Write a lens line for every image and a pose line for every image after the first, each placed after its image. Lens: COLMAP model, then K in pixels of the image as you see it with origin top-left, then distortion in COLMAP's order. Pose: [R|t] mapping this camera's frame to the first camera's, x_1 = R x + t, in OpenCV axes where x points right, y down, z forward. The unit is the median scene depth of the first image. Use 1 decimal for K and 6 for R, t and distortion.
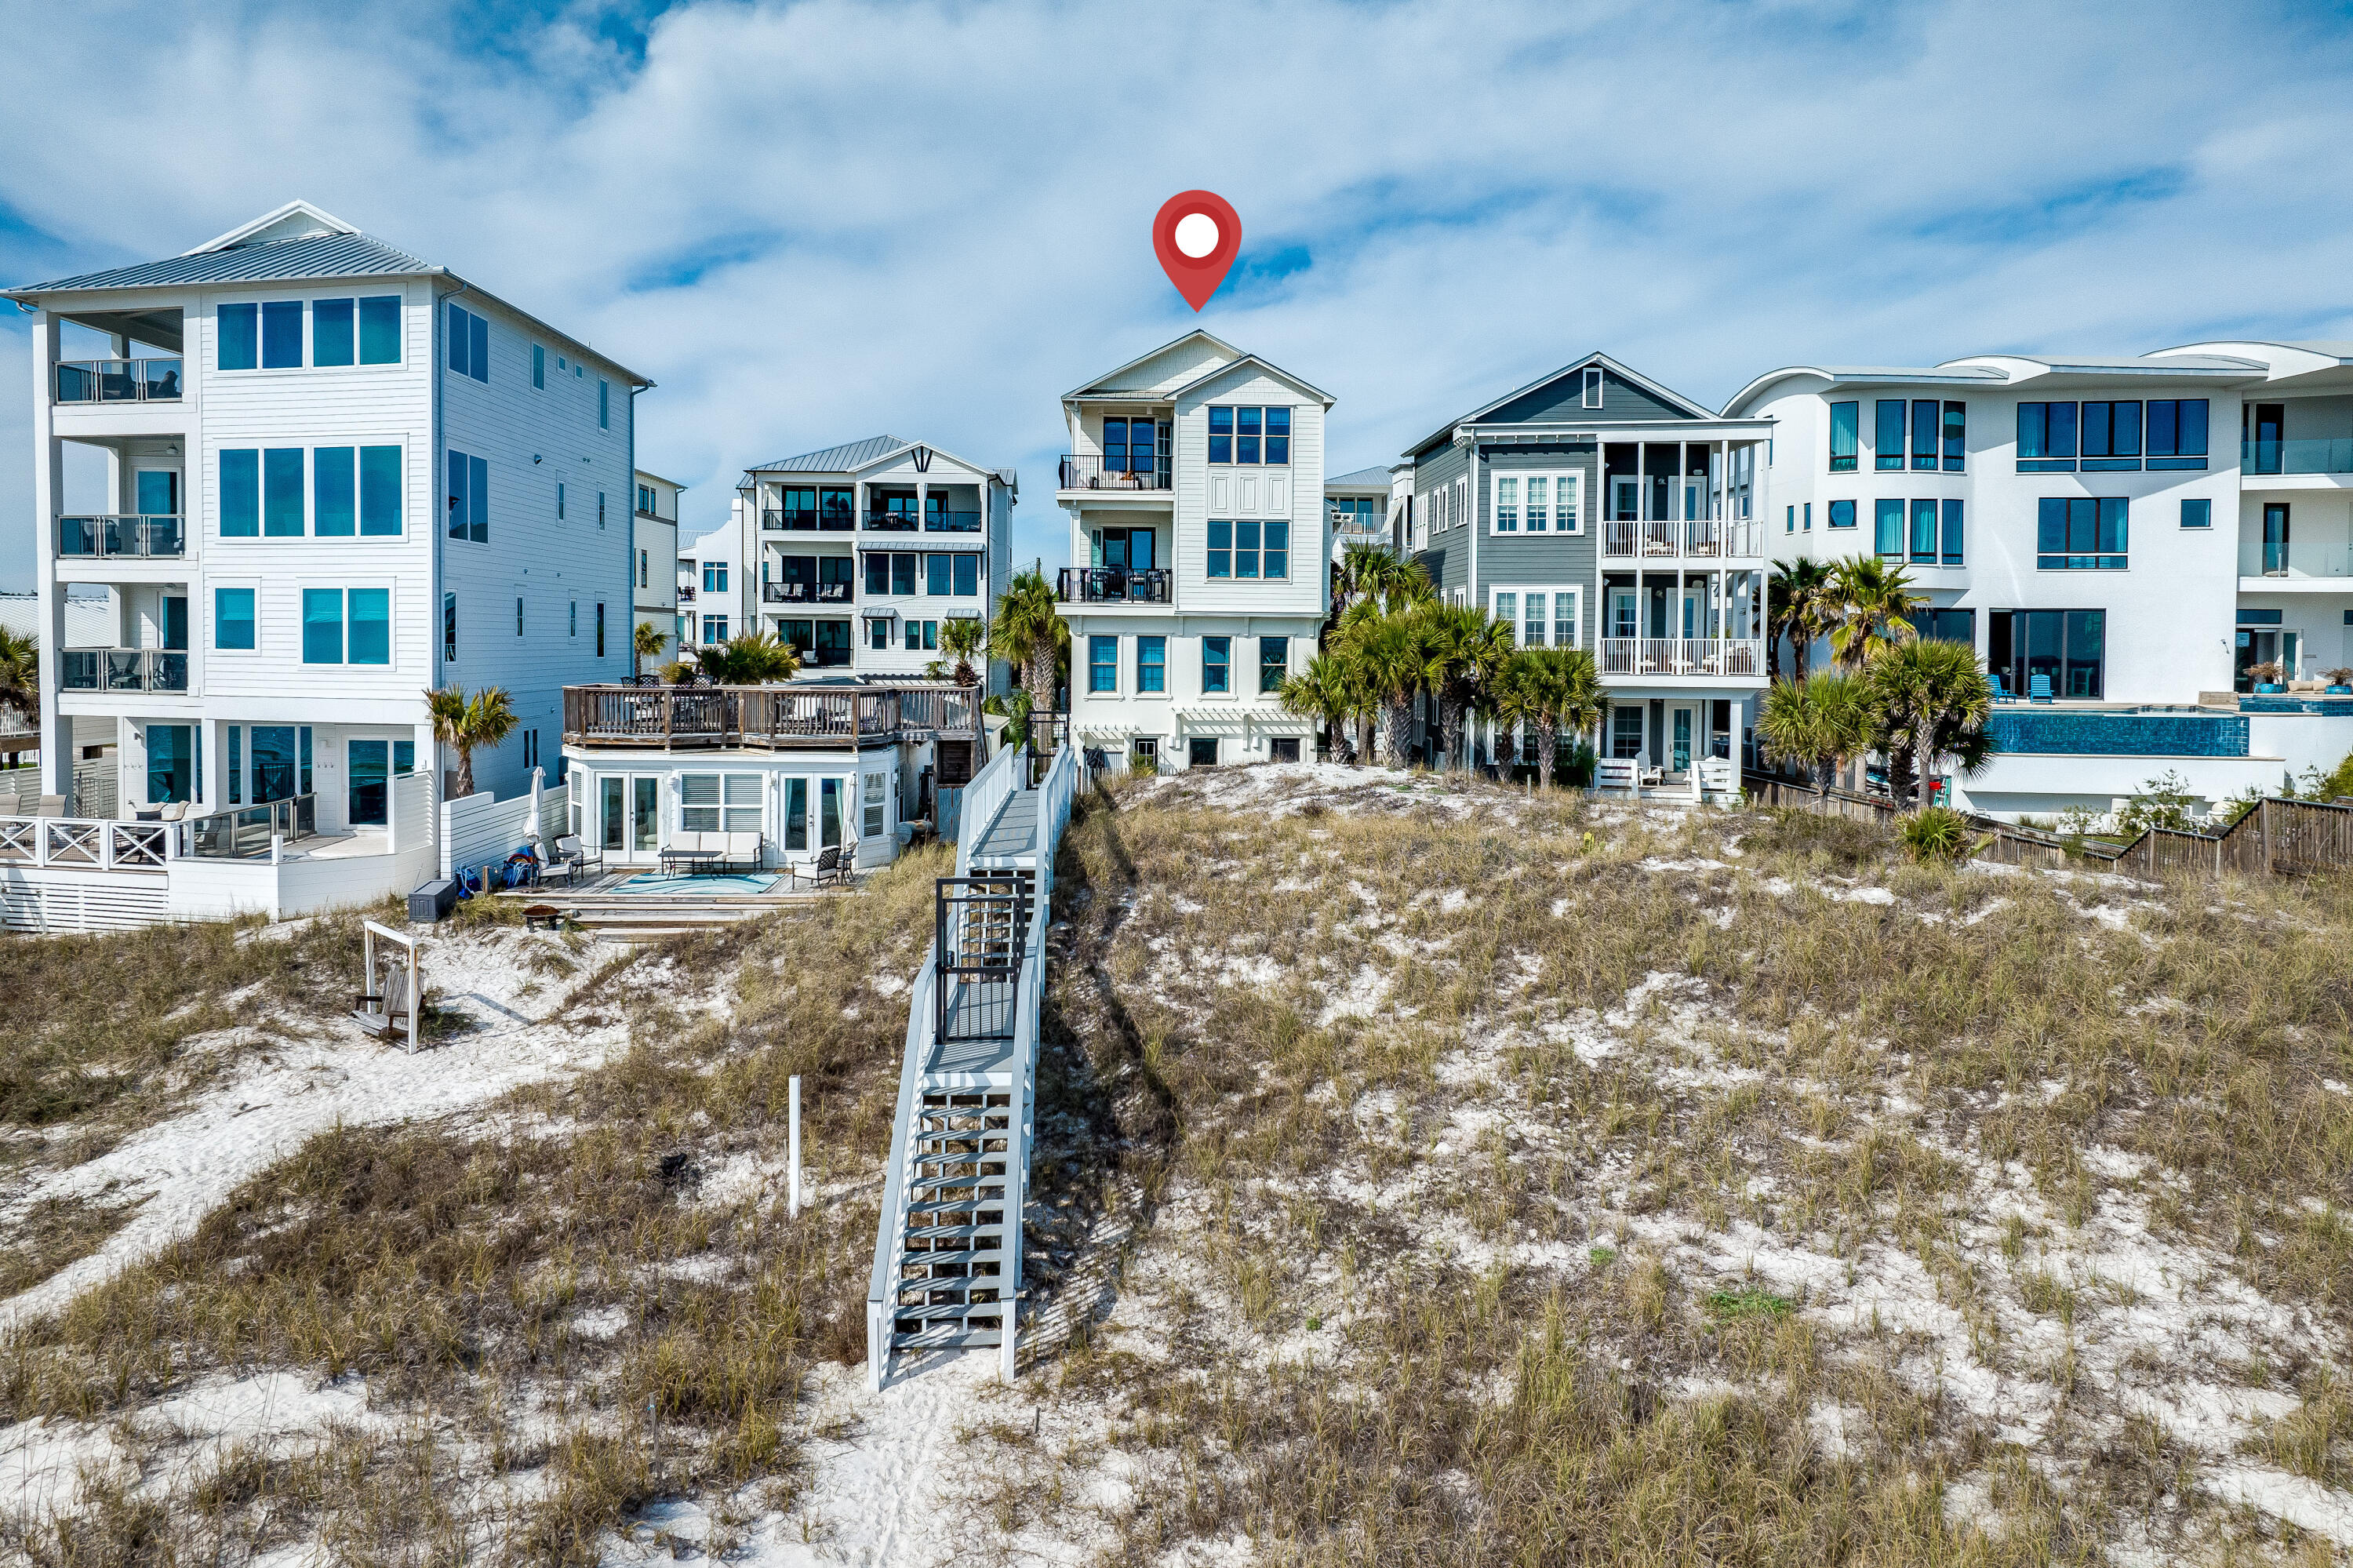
lens RADIAL K [[1630.1, 0, 1206.6], [0, 1630.1, 687.3], [0, 0, 1]] dist [-0.007900, -0.005320]
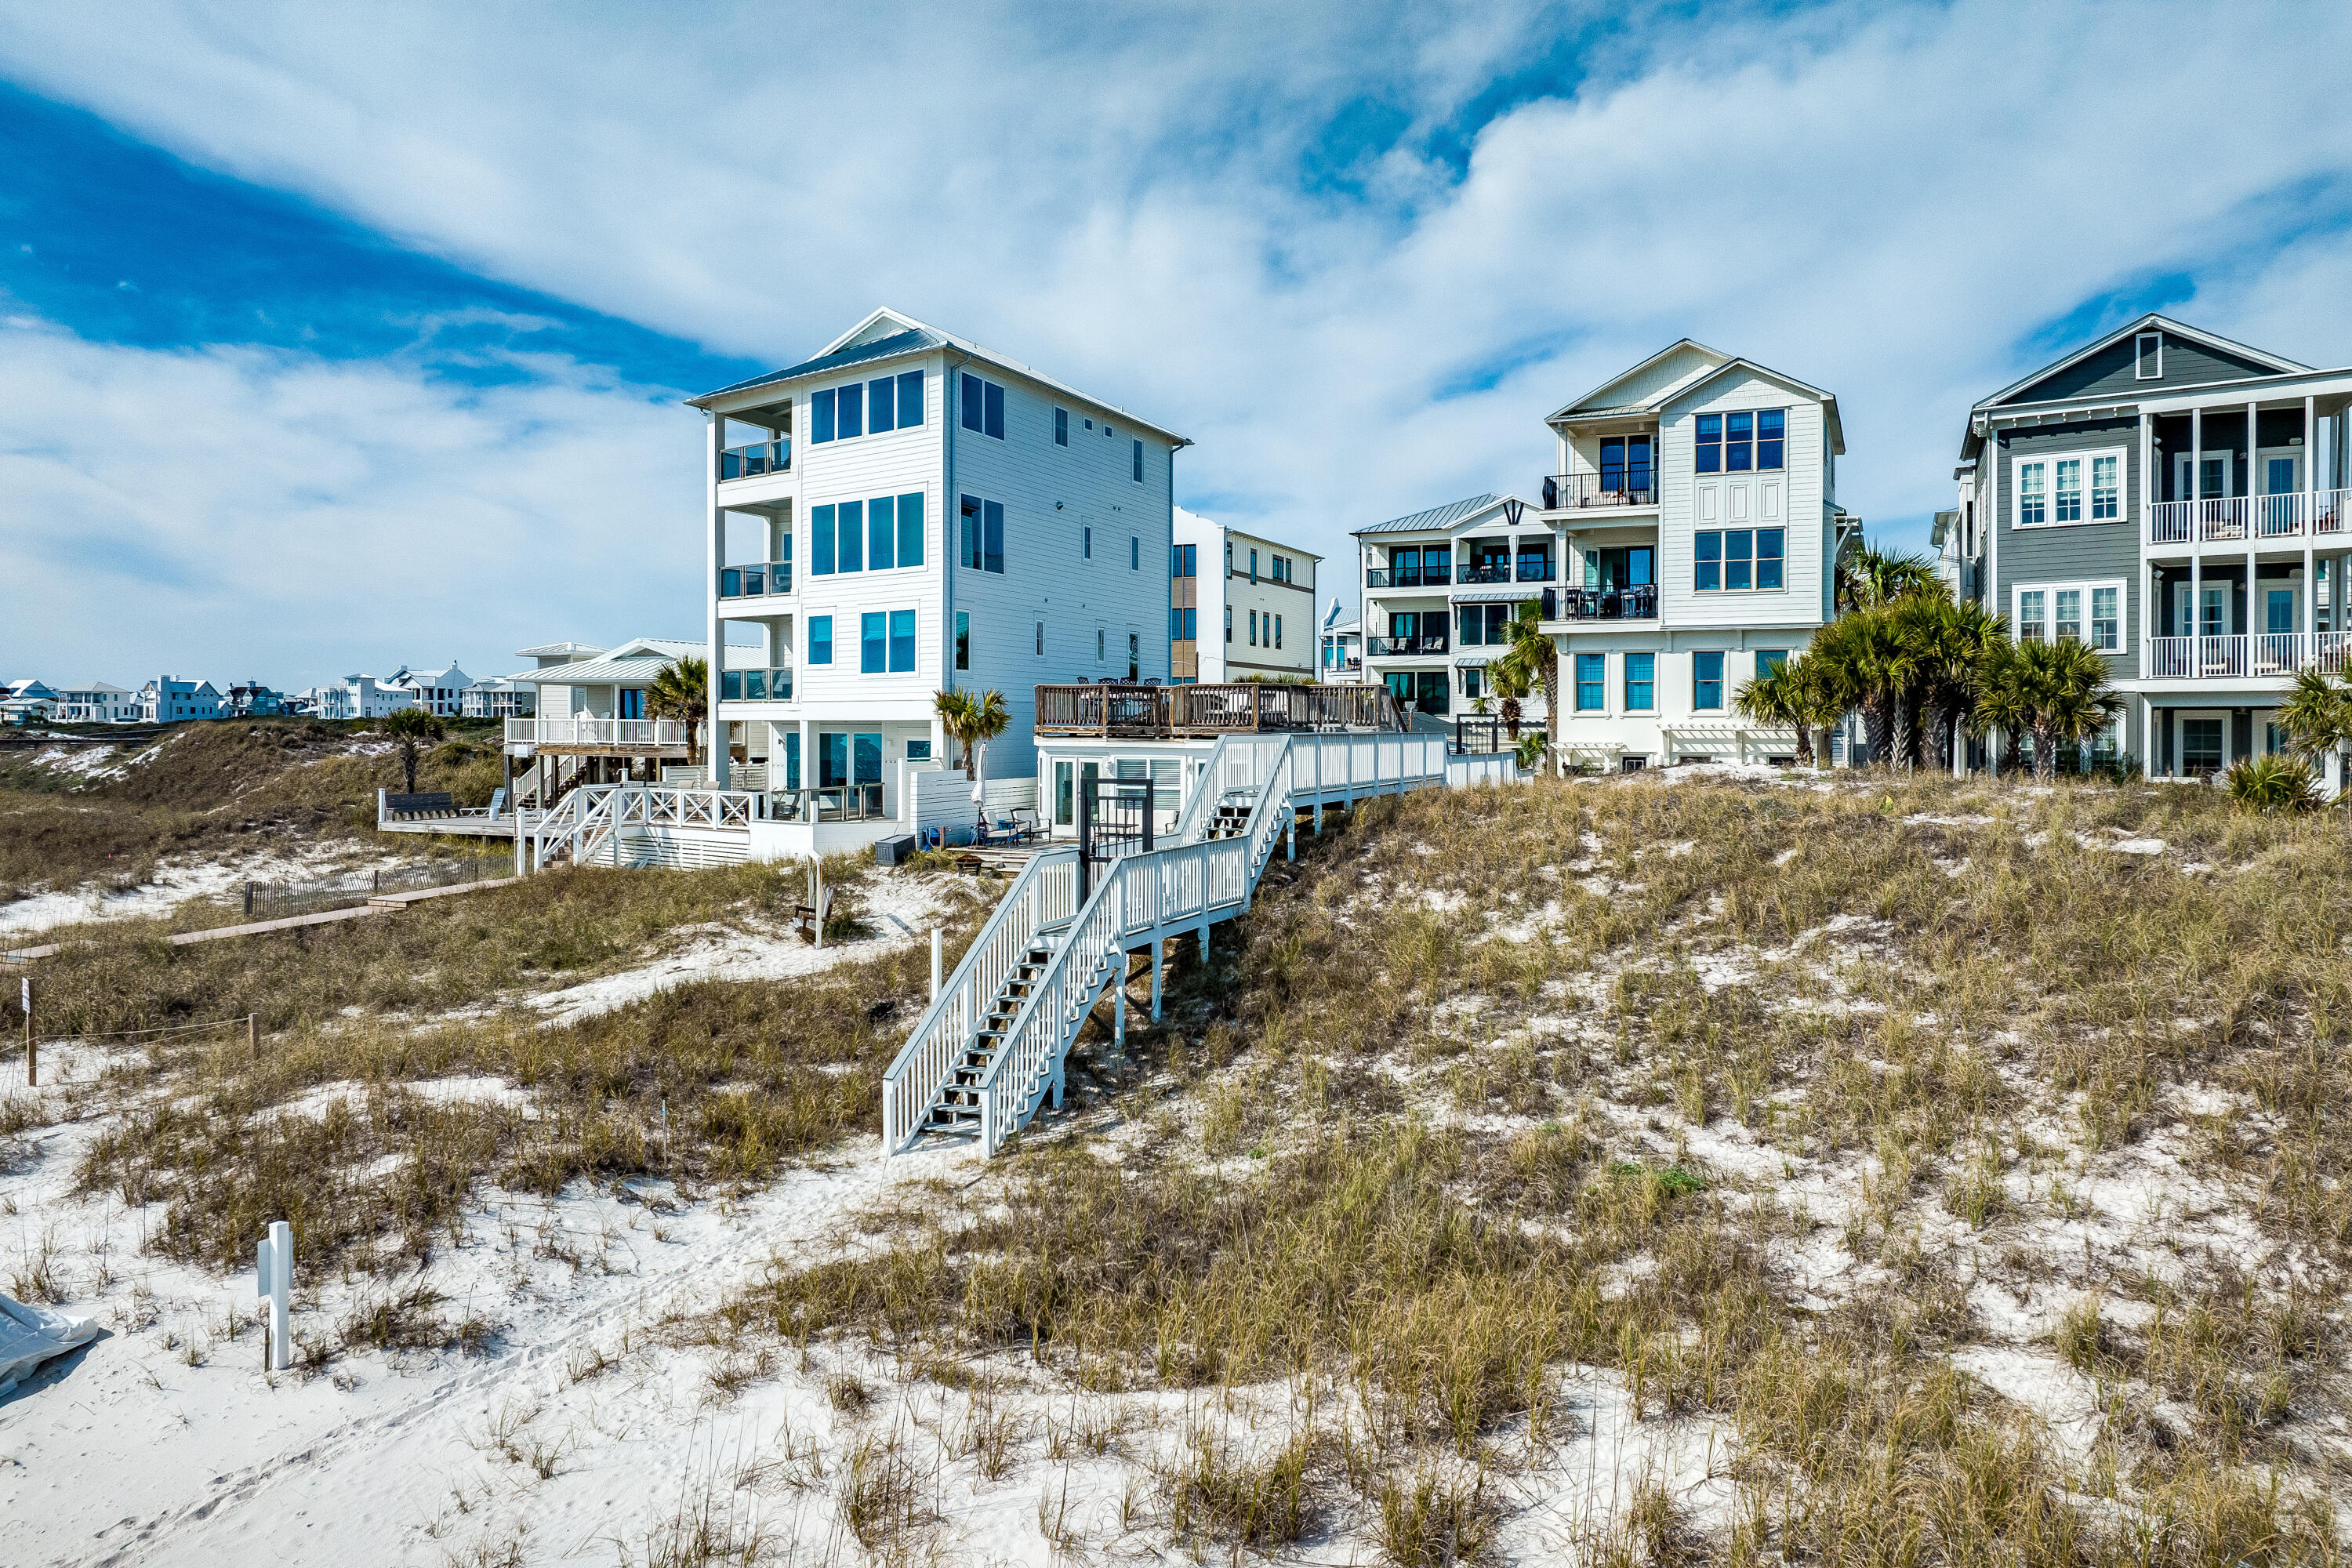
lens RADIAL K [[1622.1, 0, 1212.8], [0, 1622.1, 741.8], [0, 0, 1]] dist [-0.013499, 0.003155]
pose [[0.898523, -0.004325, -0.438906, 0.166674], [-0.005800, 0.999747, -0.021725, 0.045843], [0.438889, 0.022066, 0.898270, 0.005163]]
